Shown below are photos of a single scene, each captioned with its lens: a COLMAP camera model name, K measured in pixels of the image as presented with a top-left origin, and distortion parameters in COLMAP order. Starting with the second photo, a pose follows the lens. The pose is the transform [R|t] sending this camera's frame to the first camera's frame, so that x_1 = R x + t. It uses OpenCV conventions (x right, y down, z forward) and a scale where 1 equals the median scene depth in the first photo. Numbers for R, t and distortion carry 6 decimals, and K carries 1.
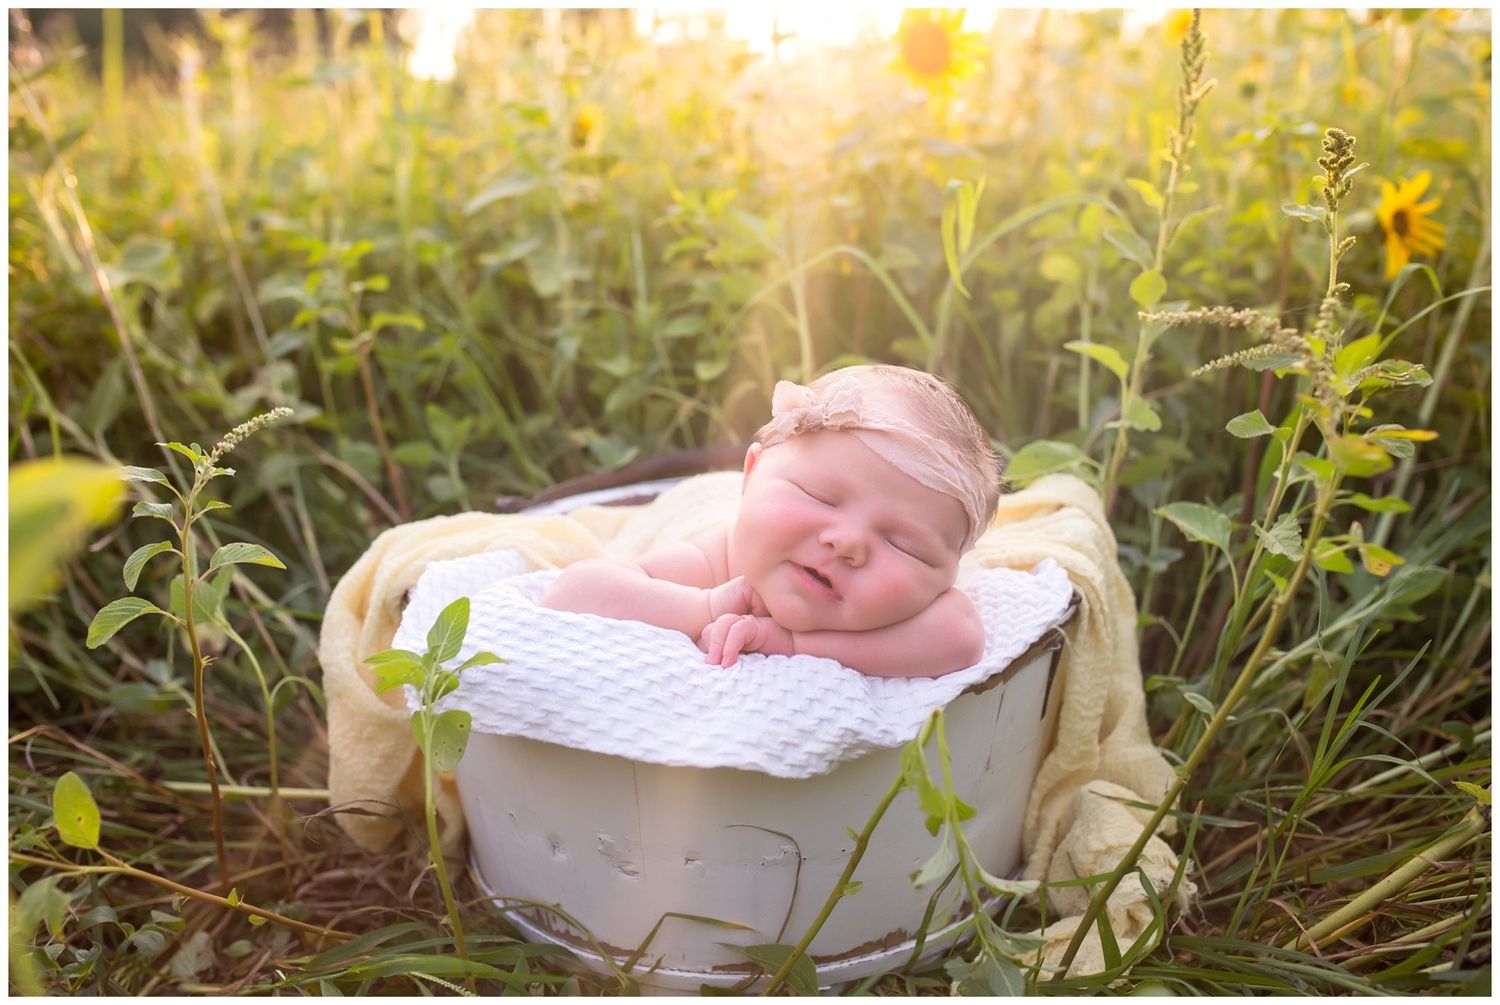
lens RADIAL K [[1531.8, 0, 750.0], [0, 1531.8, 502.5], [0, 0, 1]] dist [0.010092, 0.011564]
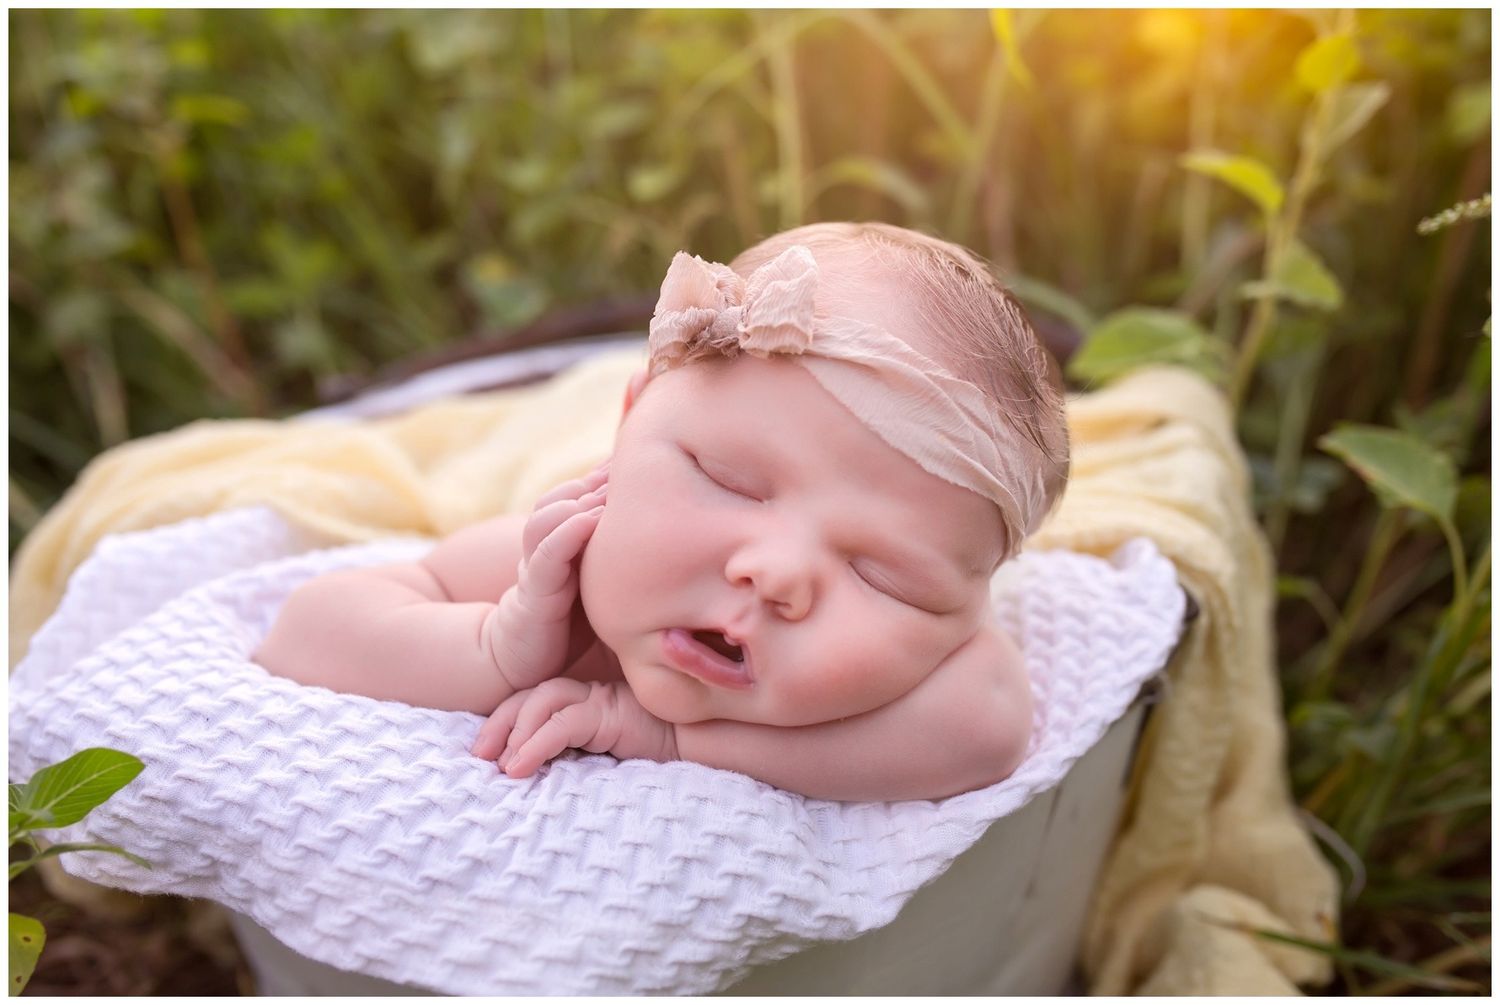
lens RADIAL K [[1531.8, 0, 750.0], [0, 1531.8, 502.5], [0, 0, 1]] dist [0.010092, 0.011564]
pose [[0.998926, 0.016616, -0.043262, 0.069176], [-0.010306, 0.989787, 0.142178, -0.059070], [0.045182, -0.141580, 0.988895, 0.413492]]
